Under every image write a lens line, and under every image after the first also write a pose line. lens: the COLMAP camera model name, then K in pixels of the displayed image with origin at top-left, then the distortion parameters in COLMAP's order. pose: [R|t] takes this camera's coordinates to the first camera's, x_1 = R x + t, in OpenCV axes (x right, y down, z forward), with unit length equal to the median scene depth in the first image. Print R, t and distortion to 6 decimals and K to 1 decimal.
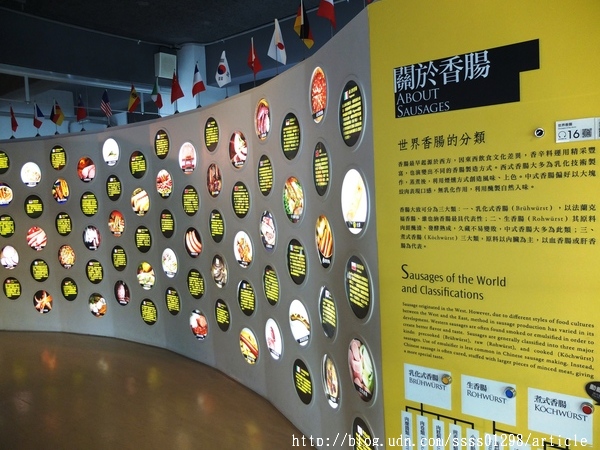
lens RADIAL K [[476.0, 0, 301.5], [0, 476.0, 223.7], [0, 0, 1]] dist [-0.061254, 0.046687]
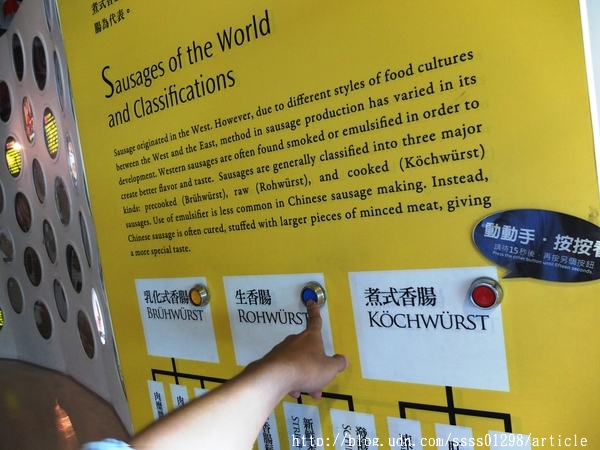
lens RADIAL K [[476.0, 0, 303.9], [0, 476.0, 224.7], [0, 0, 1]] dist [-0.061254, 0.046687]
pose [[0.991237, -0.098653, 0.087840, 0.390827], [0.099685, 0.994991, -0.007429, 0.290548], [-0.086667, 0.016120, 0.996107, 0.566032]]
